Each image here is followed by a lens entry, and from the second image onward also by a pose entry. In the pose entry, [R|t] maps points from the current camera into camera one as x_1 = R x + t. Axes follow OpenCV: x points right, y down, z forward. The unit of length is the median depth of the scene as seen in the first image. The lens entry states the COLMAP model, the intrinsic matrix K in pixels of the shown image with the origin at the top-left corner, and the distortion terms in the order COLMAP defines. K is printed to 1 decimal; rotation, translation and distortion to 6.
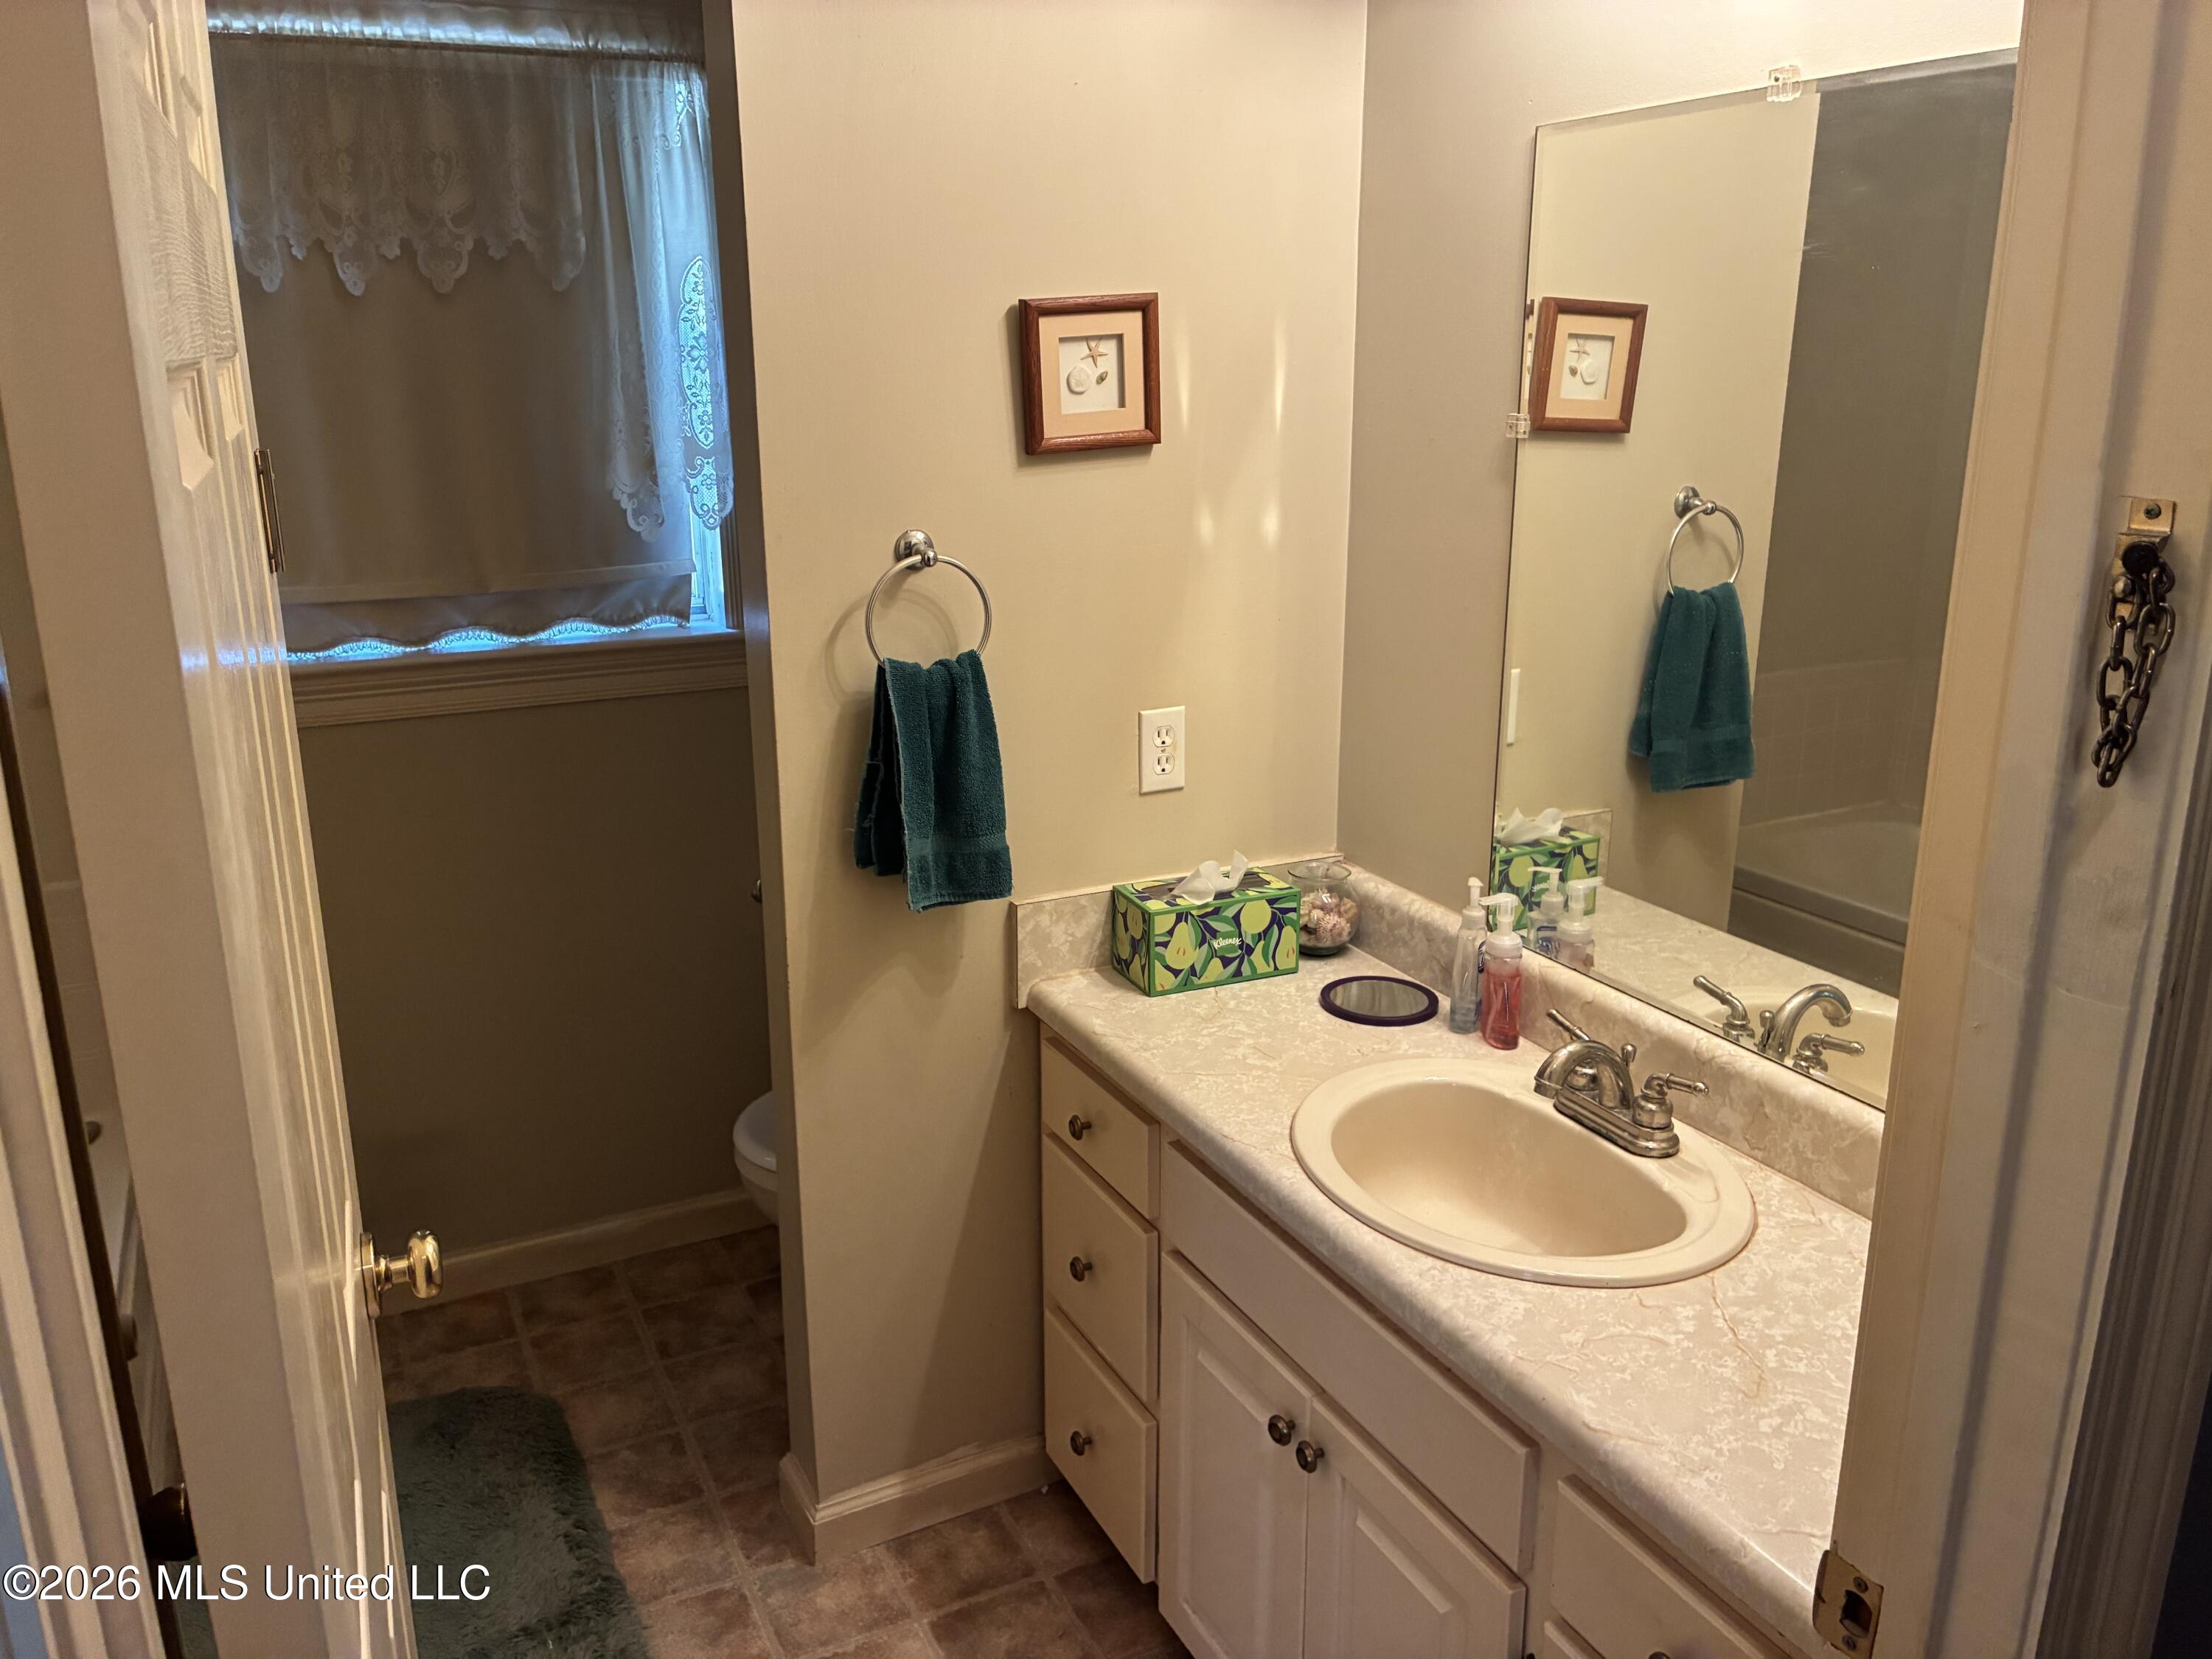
lens RADIAL K [[1684.0, 0, 1103.1], [0, 1684.0, 824.2], [0, 0, 1]] dist [0.049062, -0.057214]
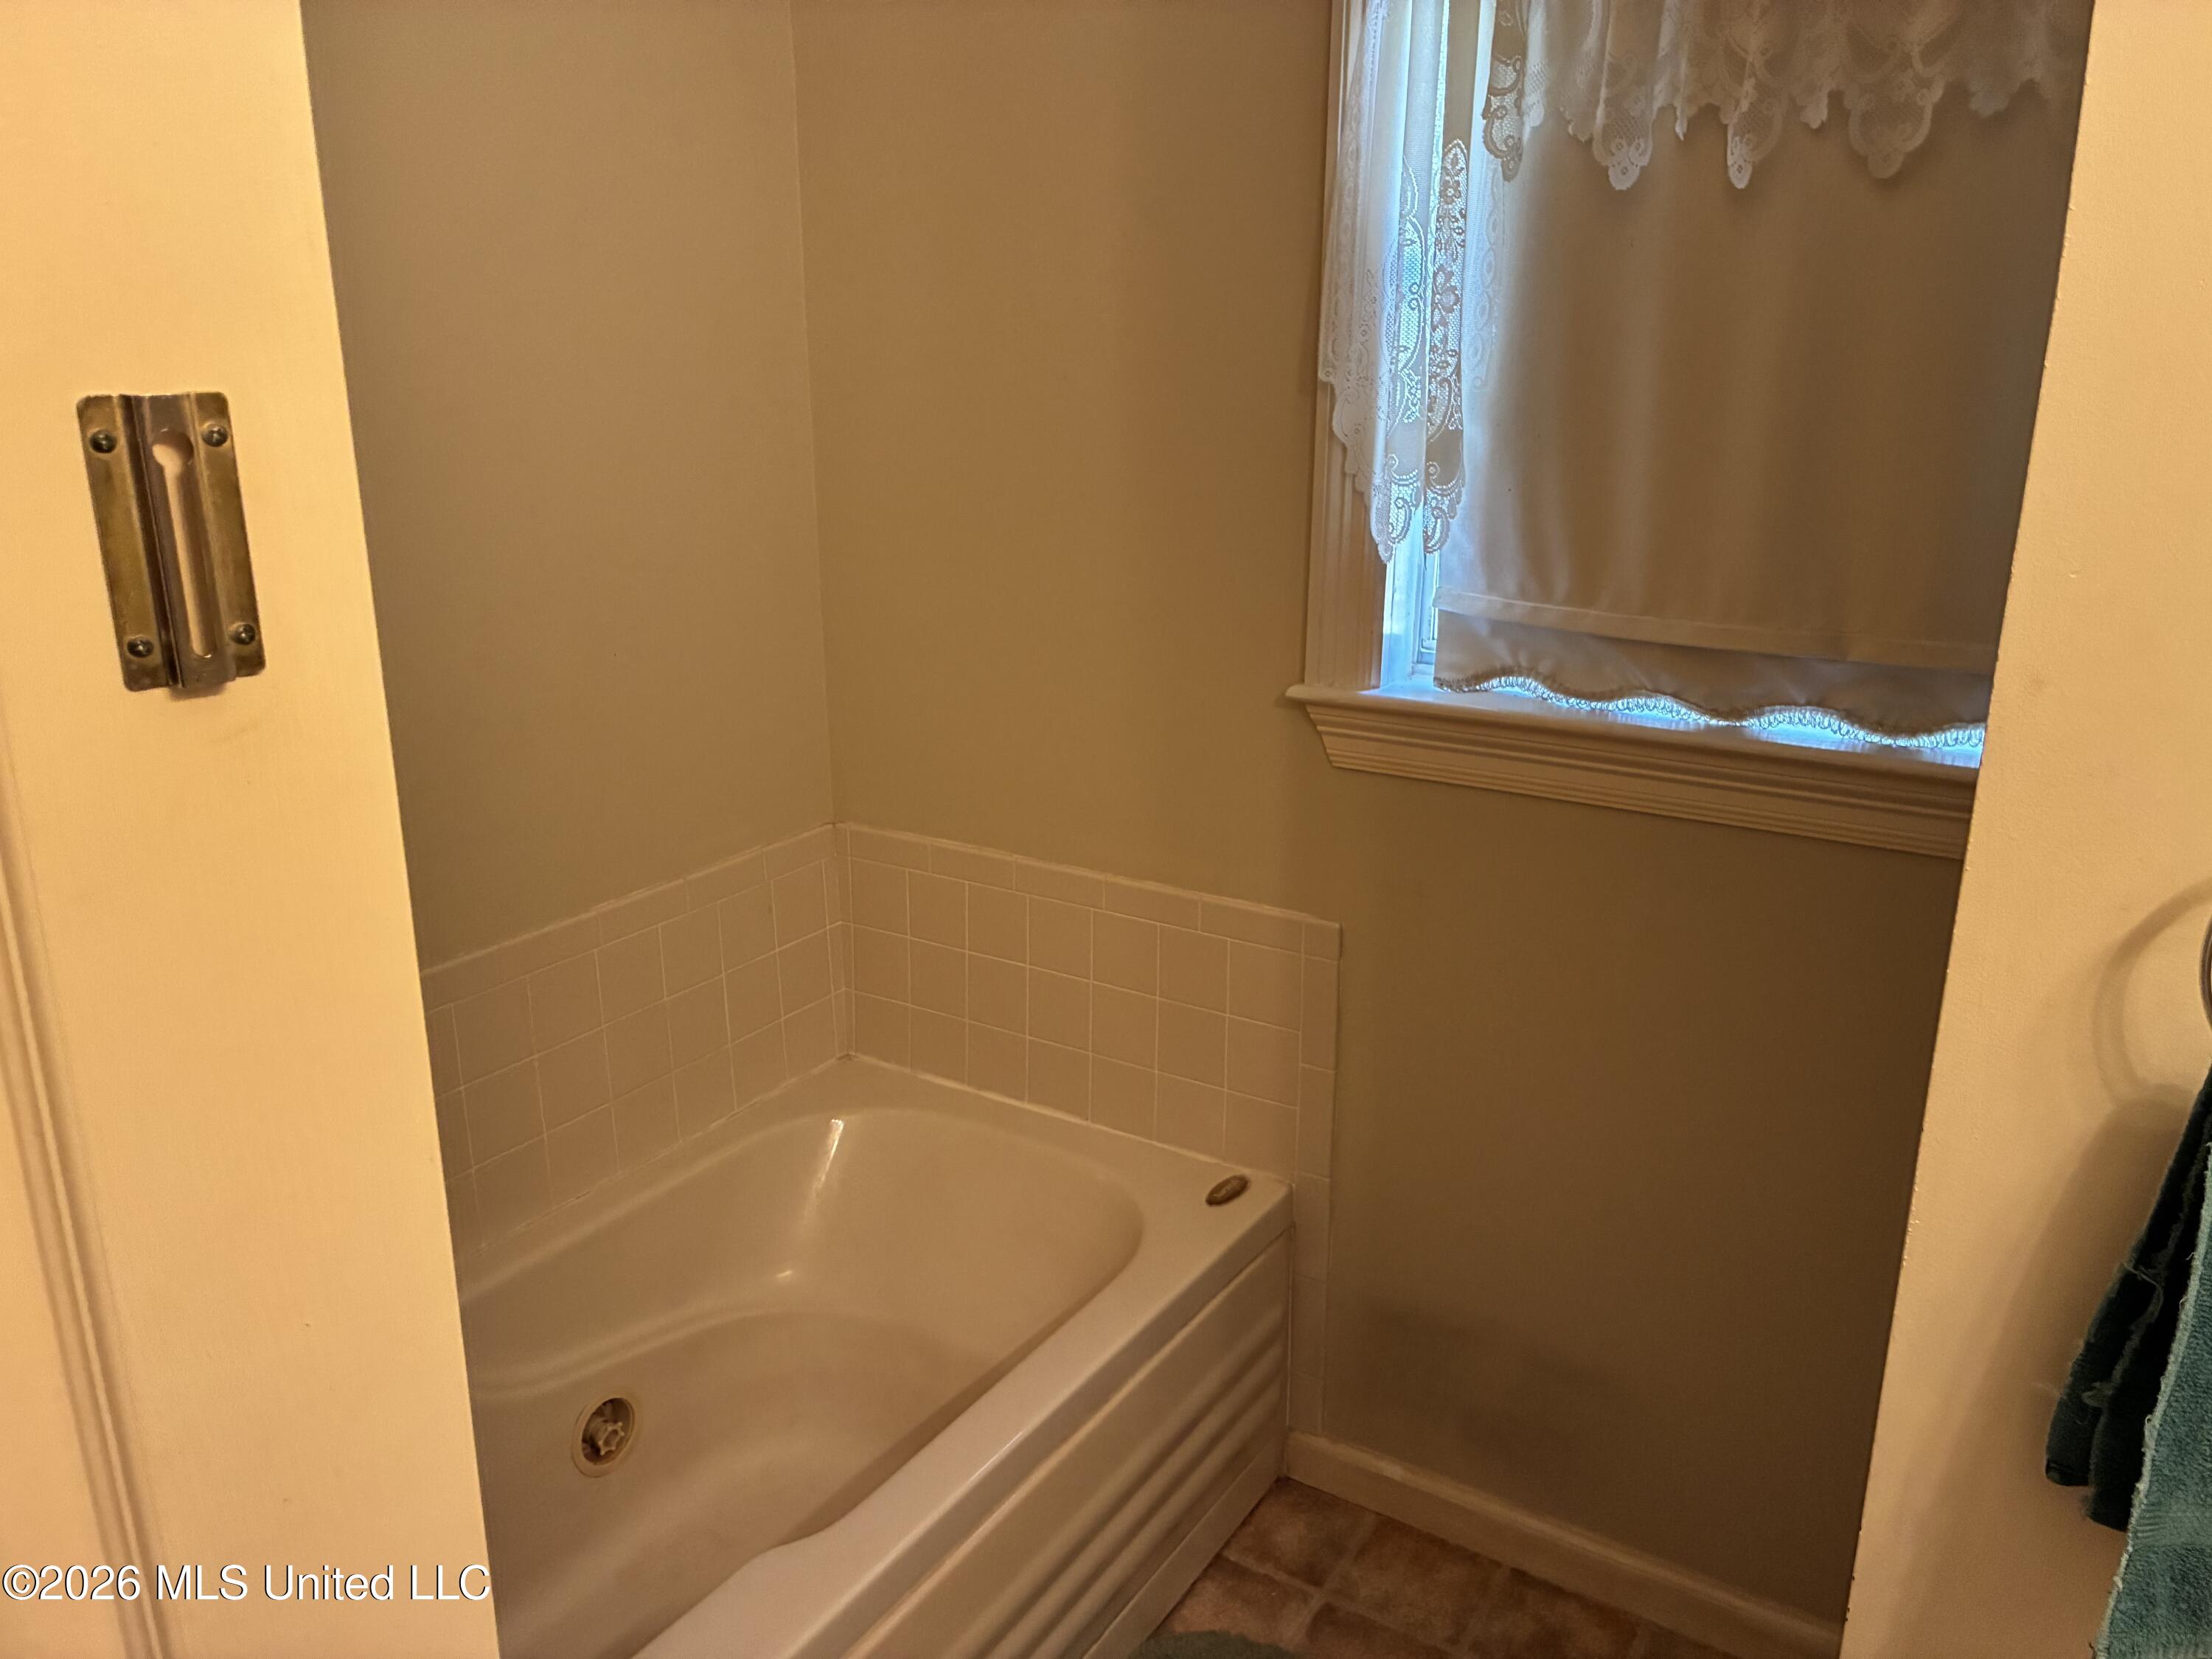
lens RADIAL K [[1684.0, 0, 1114.1], [0, 1684.0, 832.7], [0, 0, 1]] dist [0.049062, -0.057214]
pose [[0.522216, 0.259376, -0.812413, 0.029512], [-0.241171, 0.958657, 0.151042, -0.111924], [0.818002, 0.117054, 0.563180, 0.454556]]
